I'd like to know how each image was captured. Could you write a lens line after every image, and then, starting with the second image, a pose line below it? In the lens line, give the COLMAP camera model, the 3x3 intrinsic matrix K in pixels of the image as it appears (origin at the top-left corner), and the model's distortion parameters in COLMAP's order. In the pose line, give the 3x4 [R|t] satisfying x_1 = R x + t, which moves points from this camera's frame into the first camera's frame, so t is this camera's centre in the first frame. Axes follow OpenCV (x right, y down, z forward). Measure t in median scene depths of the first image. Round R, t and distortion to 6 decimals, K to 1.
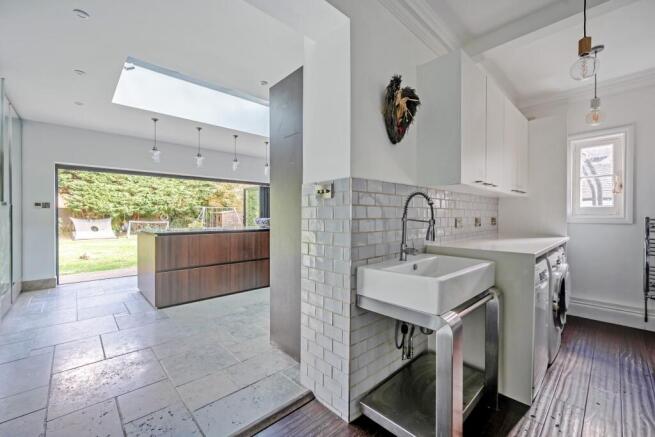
lens RADIAL K [[269.5, 0, 326.8], [0, 269.5, 220.9], [0, 0, 1]] dist [0.001742, 0.000537]
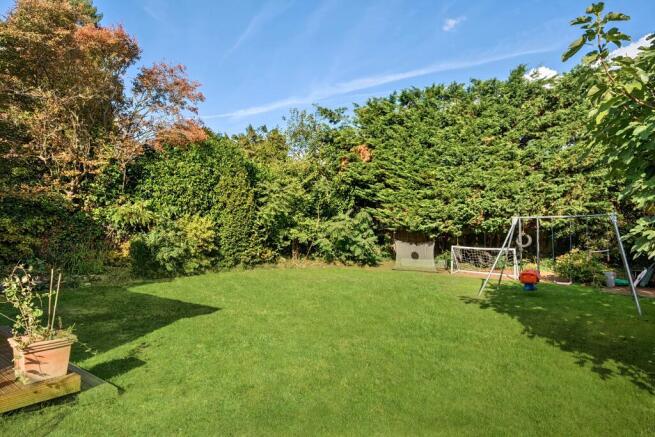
lens RADIAL K [[390.0, 0, 329.2], [0, 390.0, 219.8], [0, 0, 1]] dist [0.002057, 0.000825]
pose [[0.161743, -0.046092, -0.985756, 0.093168], [-0.022227, 0.998485, -0.050334, -0.008353], [0.986583, 0.030052, 0.160473, 0.619972]]
